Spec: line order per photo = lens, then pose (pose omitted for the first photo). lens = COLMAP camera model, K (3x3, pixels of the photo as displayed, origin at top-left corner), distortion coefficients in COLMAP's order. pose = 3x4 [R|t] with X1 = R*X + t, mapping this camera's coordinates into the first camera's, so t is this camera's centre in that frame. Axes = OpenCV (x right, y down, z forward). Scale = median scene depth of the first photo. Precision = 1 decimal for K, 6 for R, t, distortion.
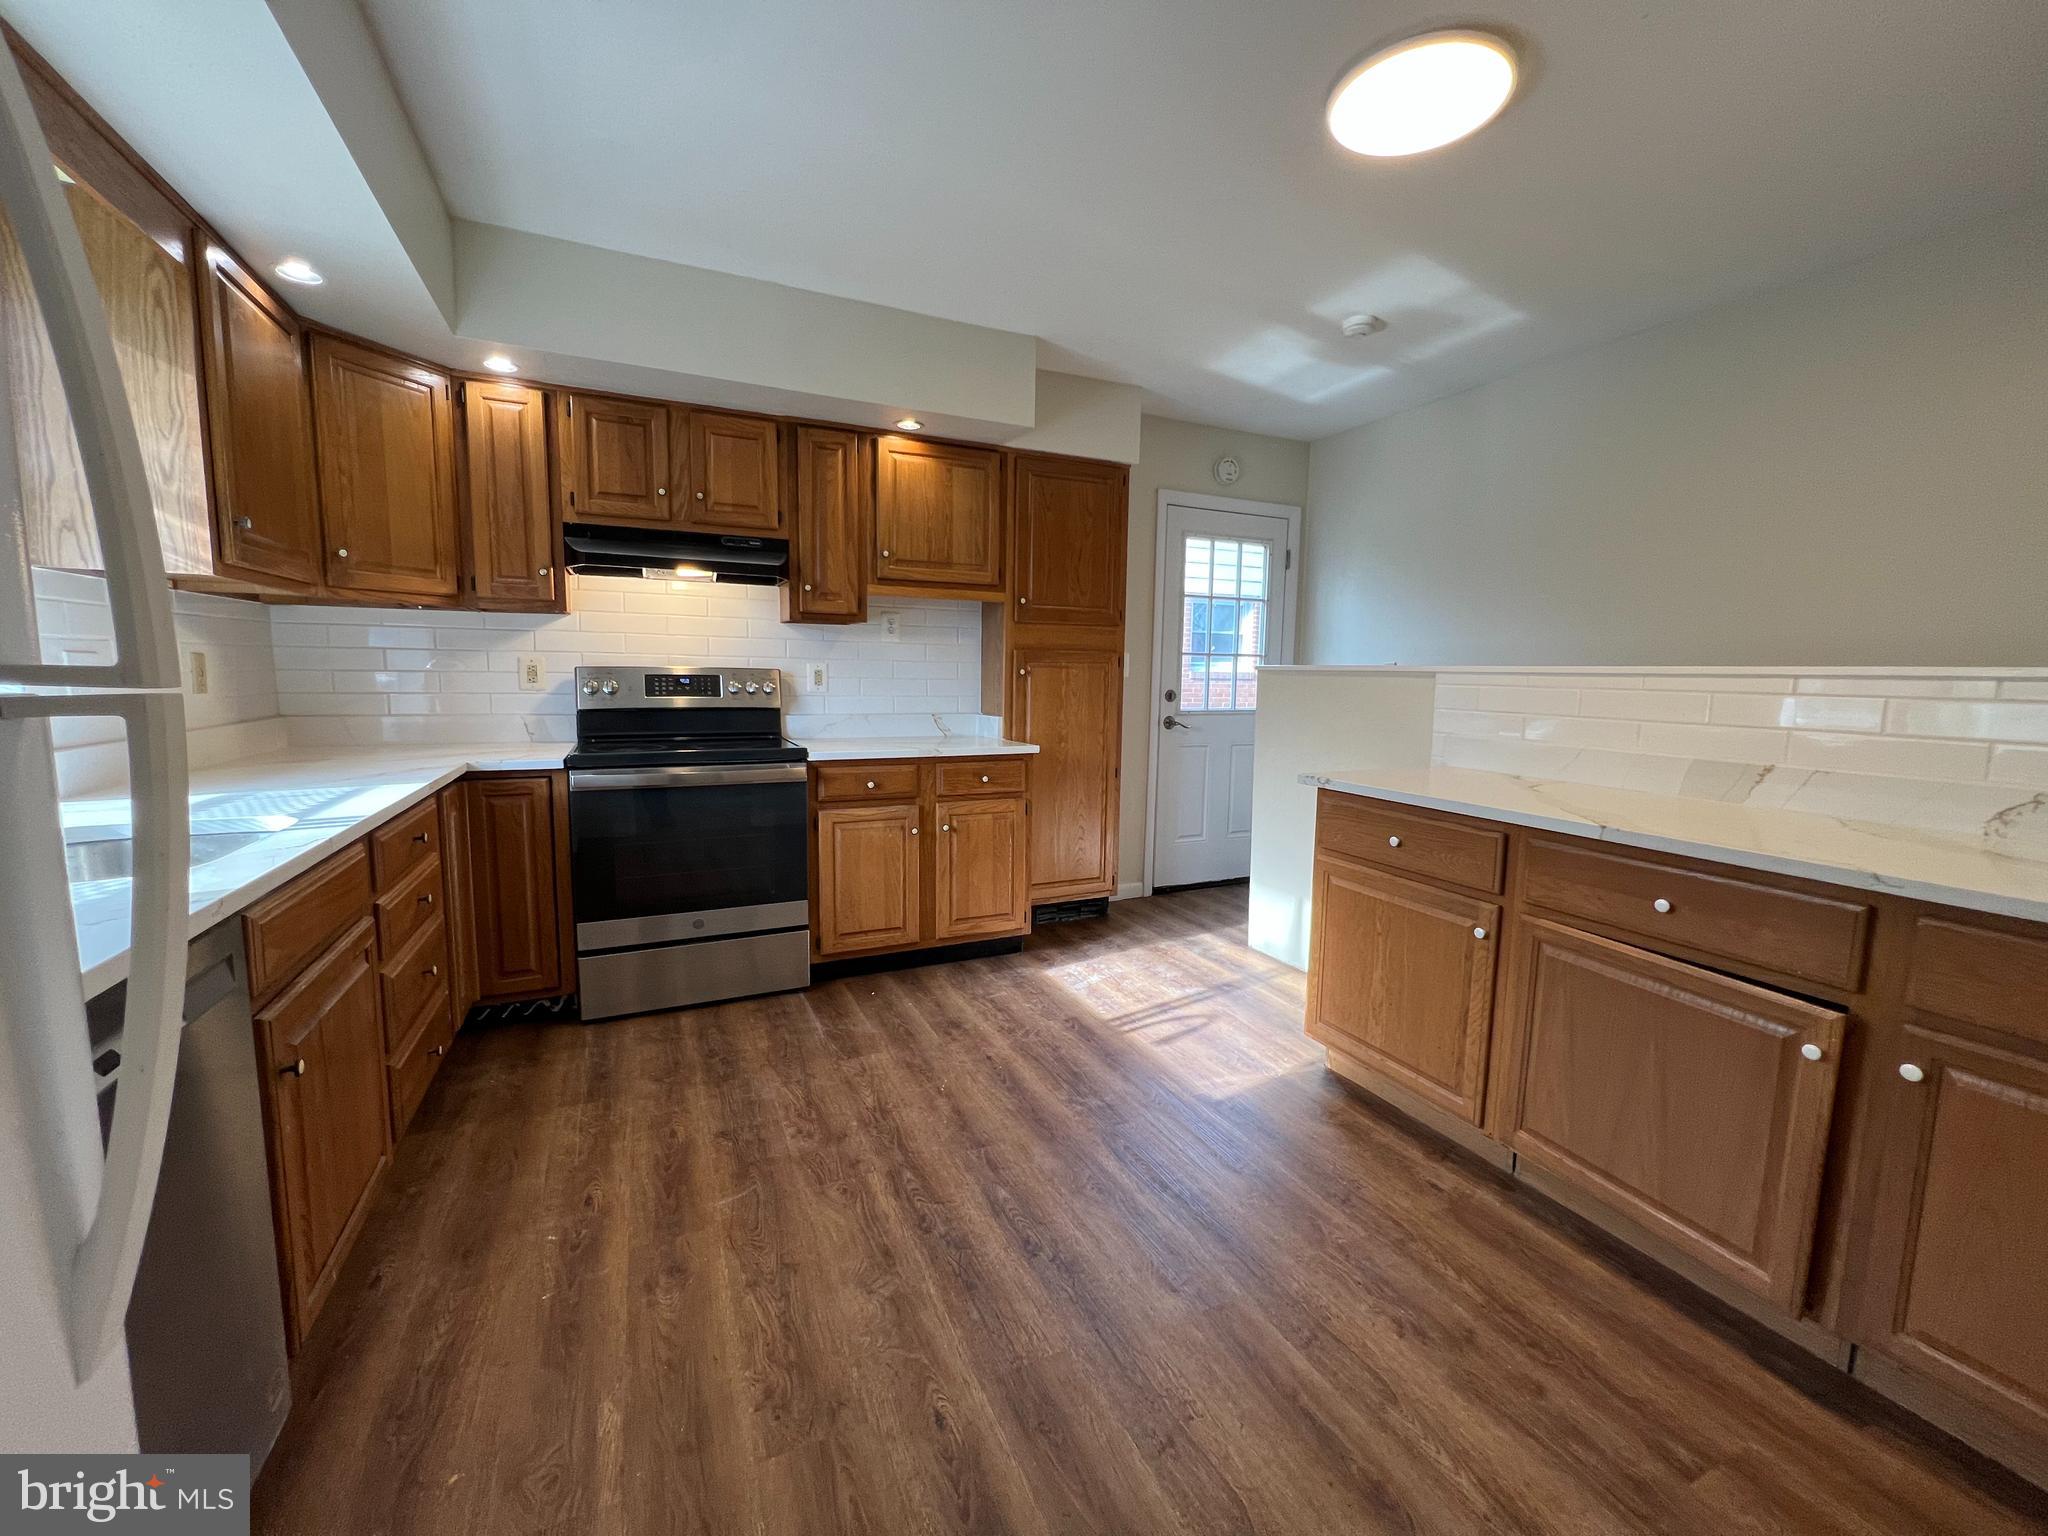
lens RADIAL K [[814.1, 0, 1015.5], [0, 814.1, 756.8], [0, 0, 1]] dist [-0.003428, 0.001435]
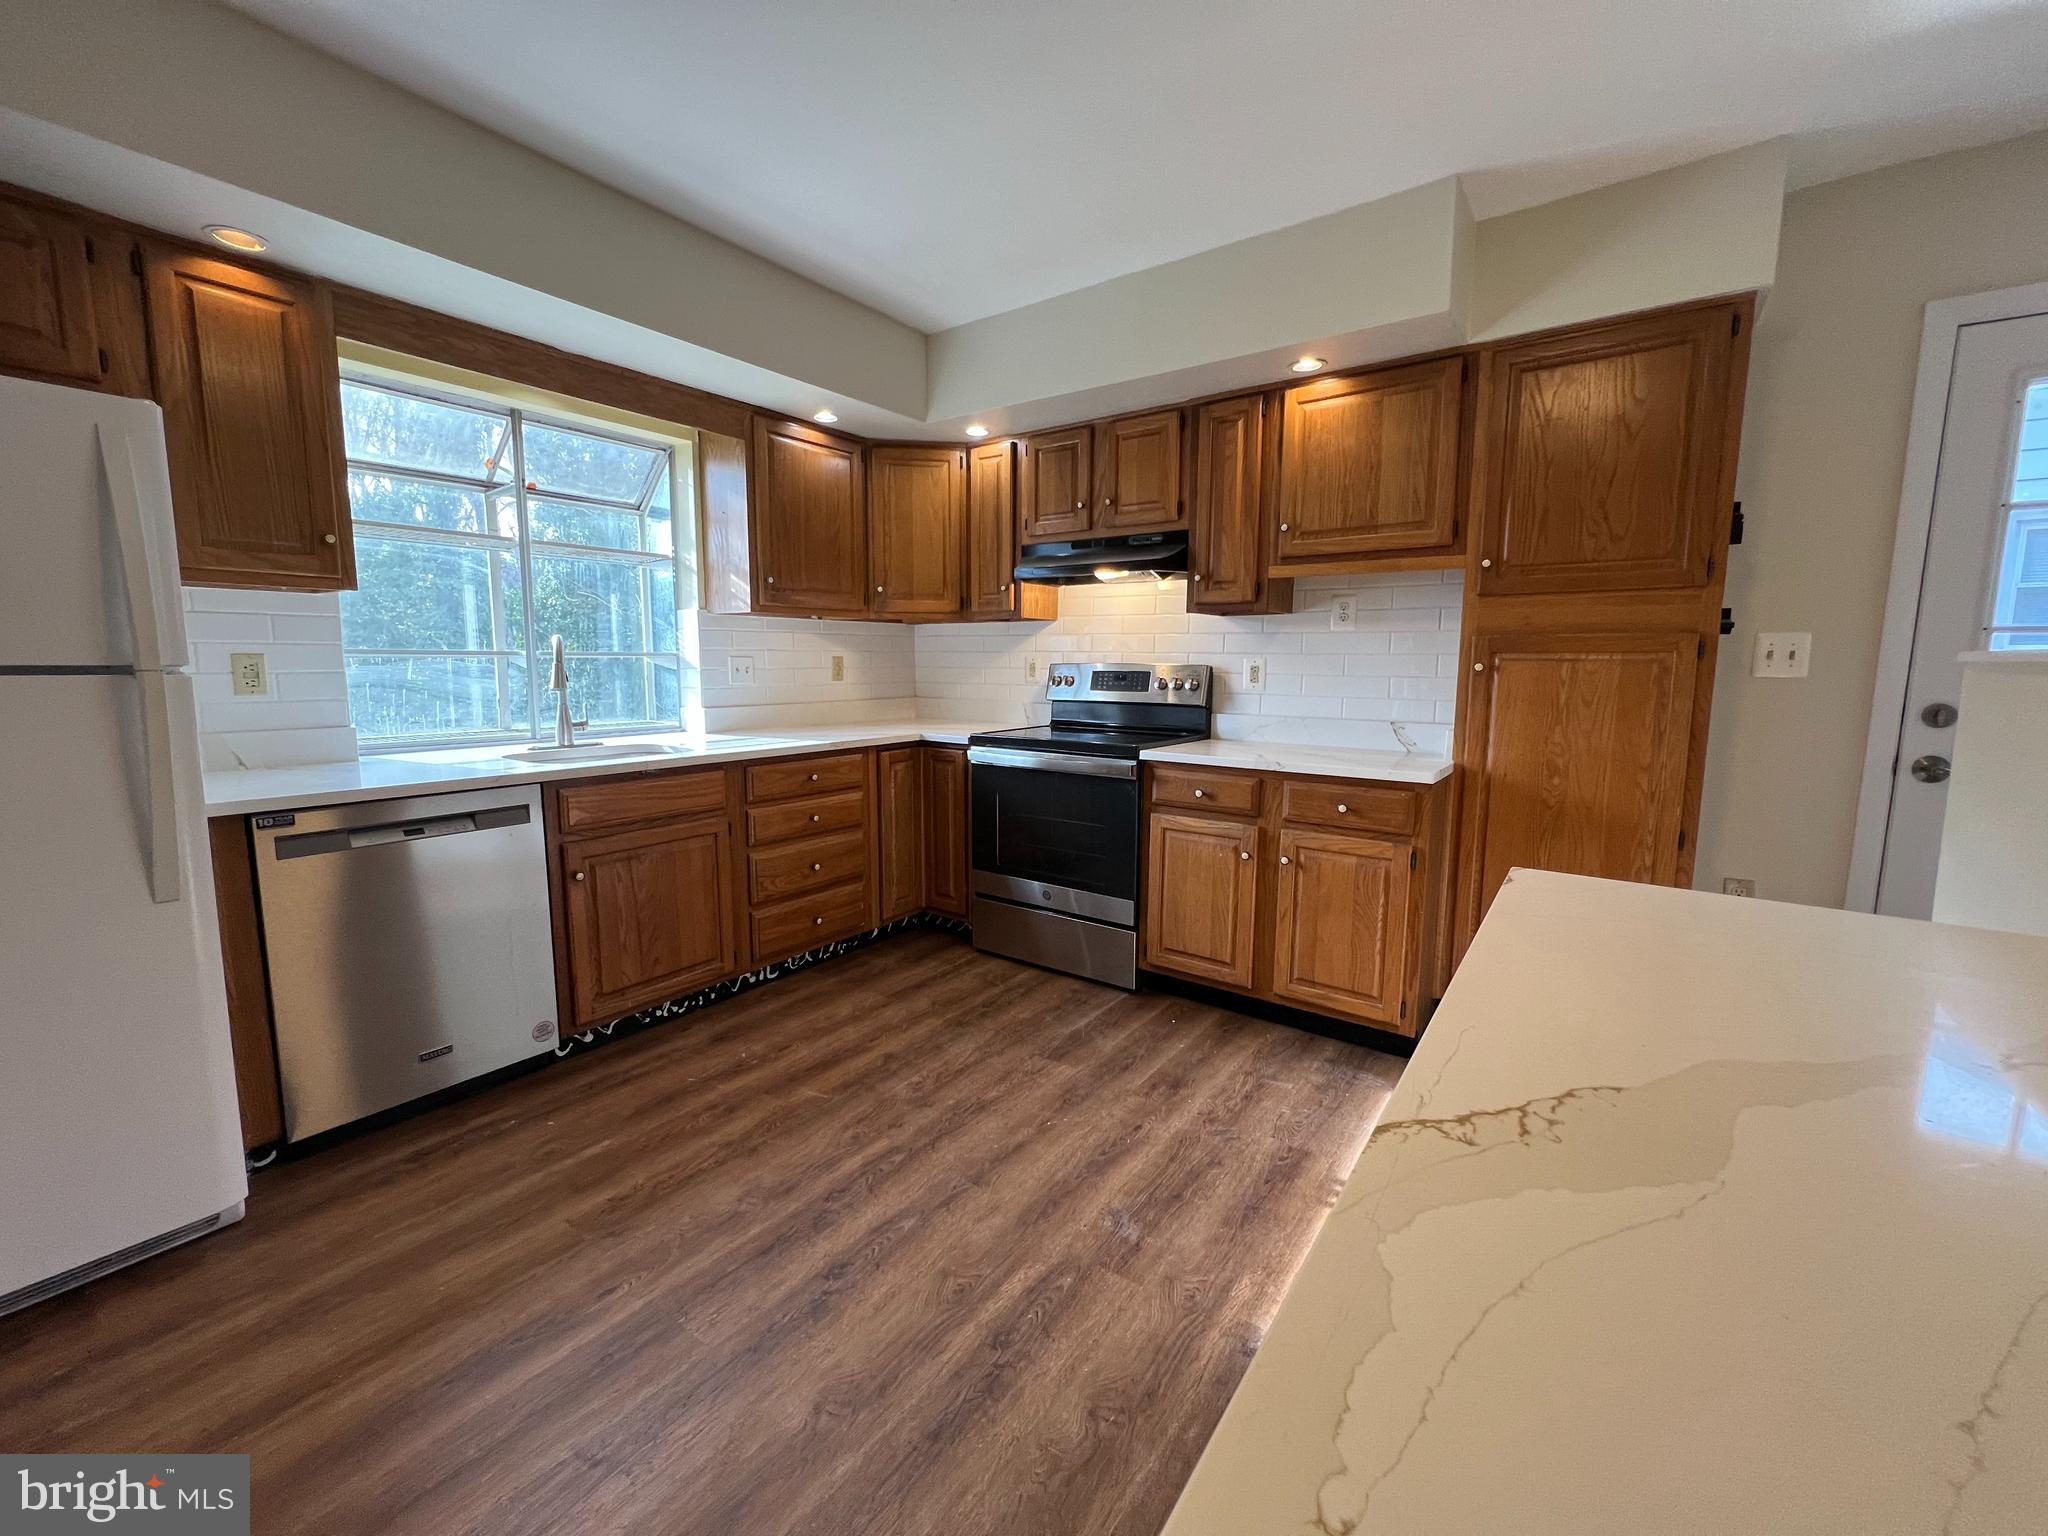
lens RADIAL K [[814.1, 0, 1022.7], [0, 814.1, 759.0], [0, 0, 1]] dist [-0.003428, 0.001435]
pose [[0.485330, 0.095975, -0.869048, 0.526969], [-0.091135, 0.994096, 0.058890, -0.040338], [0.869568, 0.050619, 0.491211, 0.407759]]
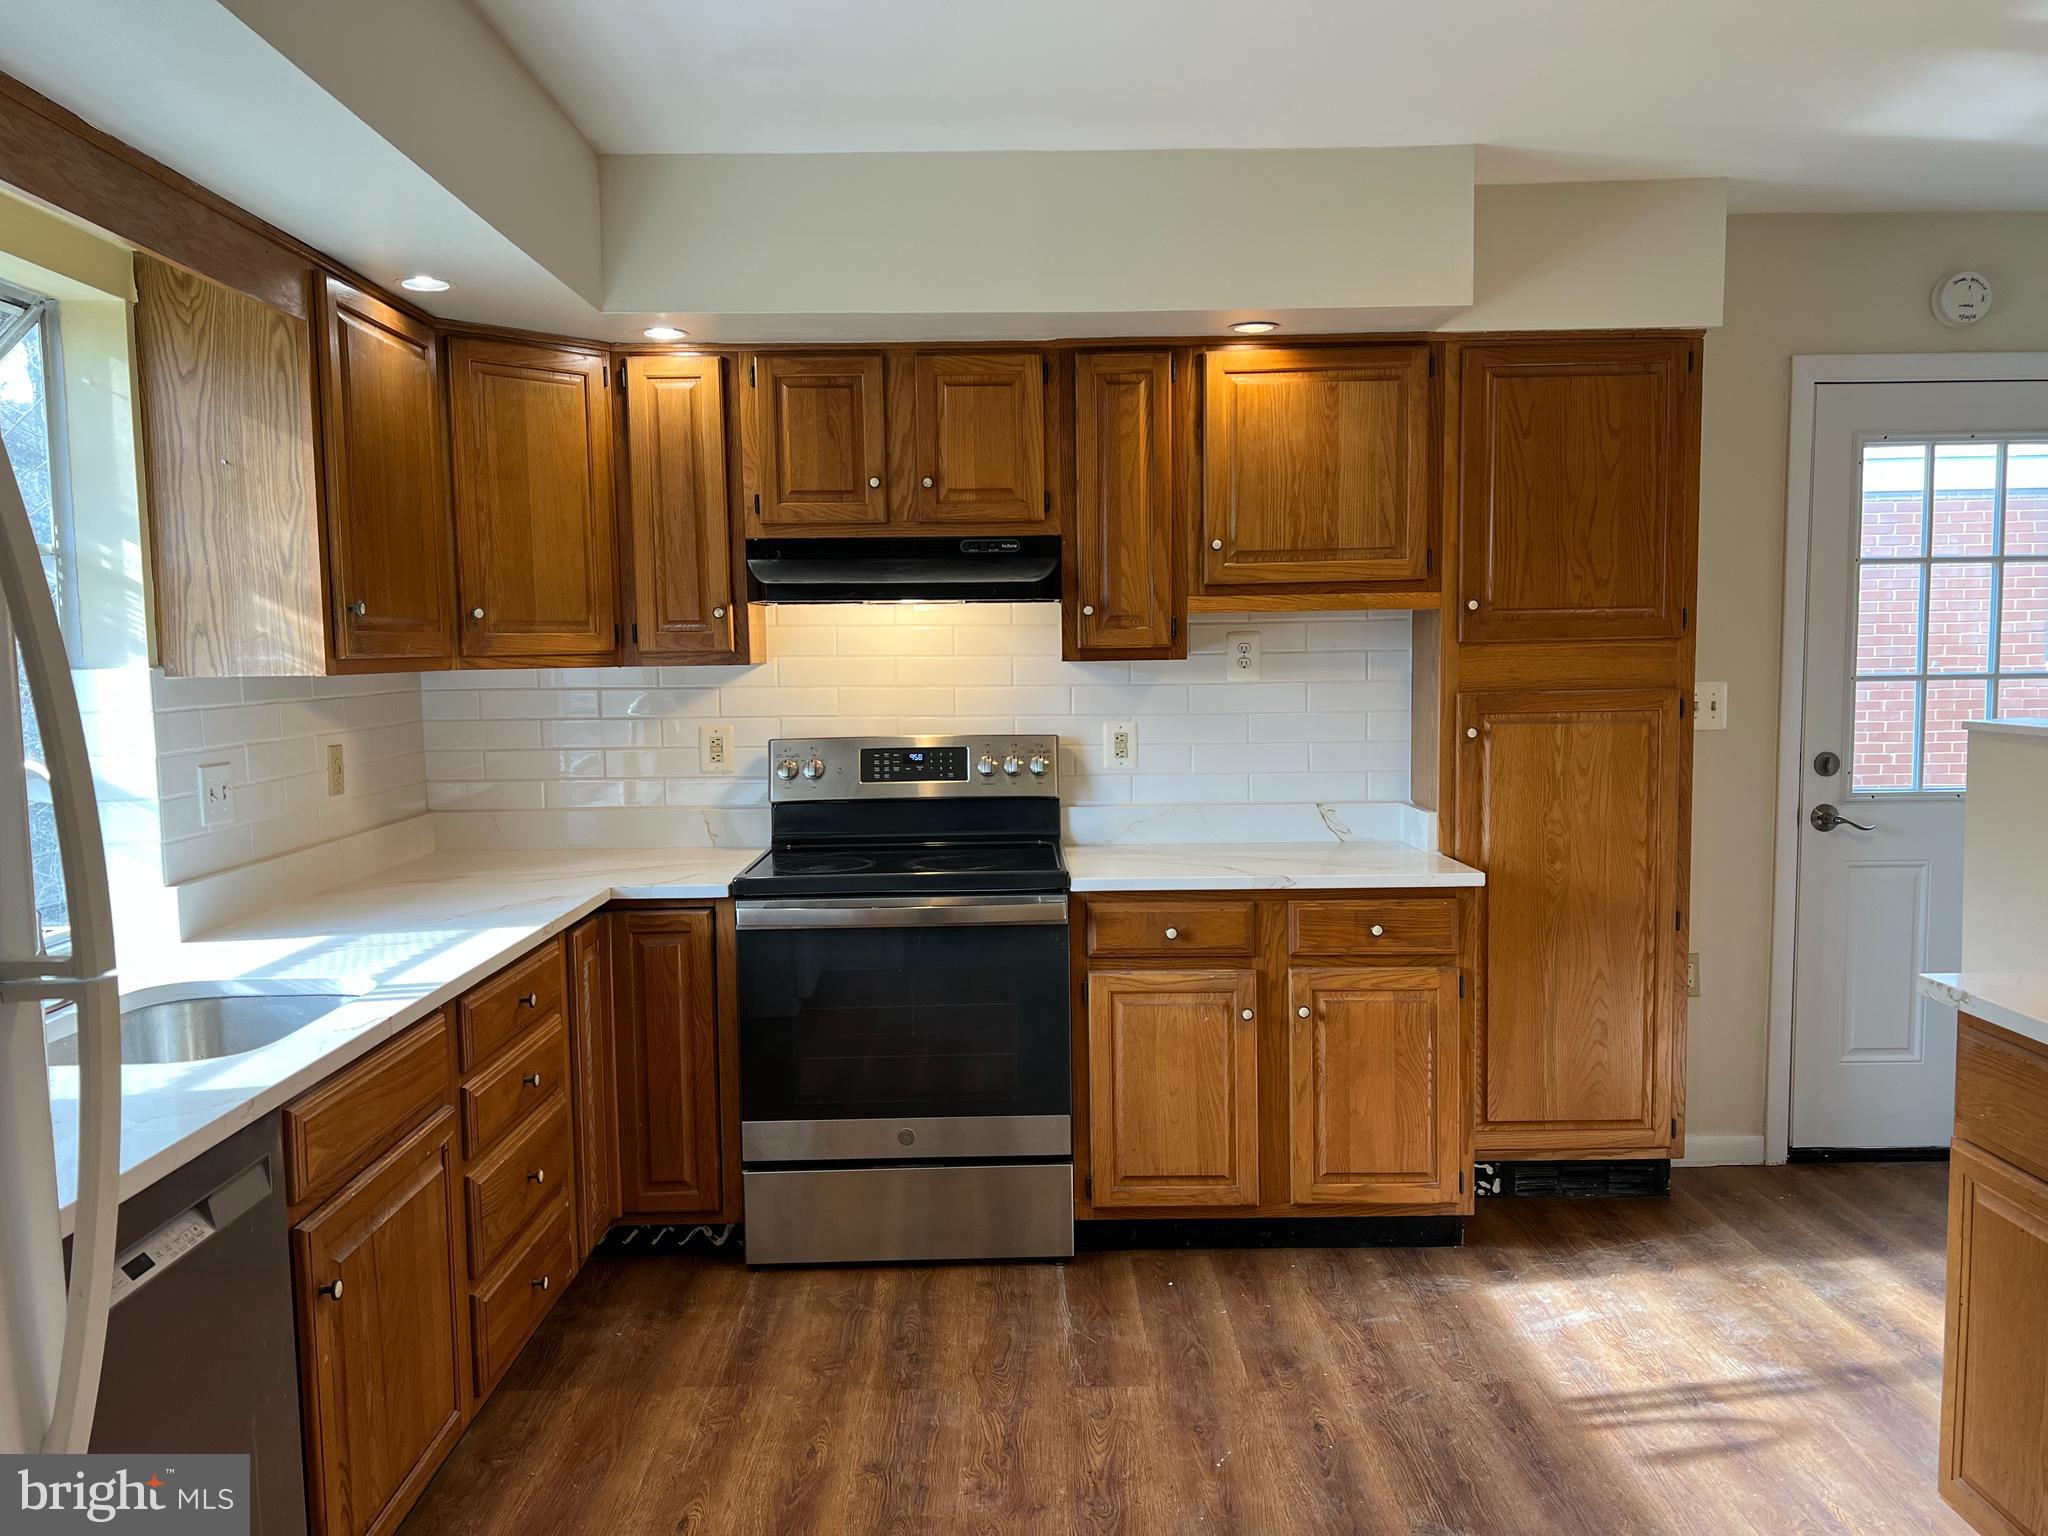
lens RADIAL K [[1527.3, 0, 1015.2], [0, 1527.3, 780.8], [0, 0, 1]] dist [0.056114, -0.059900]
pose [[0.909518, 0.008147, -0.415584, 0.197028], [-0.016174, 0.999744, -0.015798, -0.062836], [0.415349, 0.021090, 0.909417, -0.090790]]
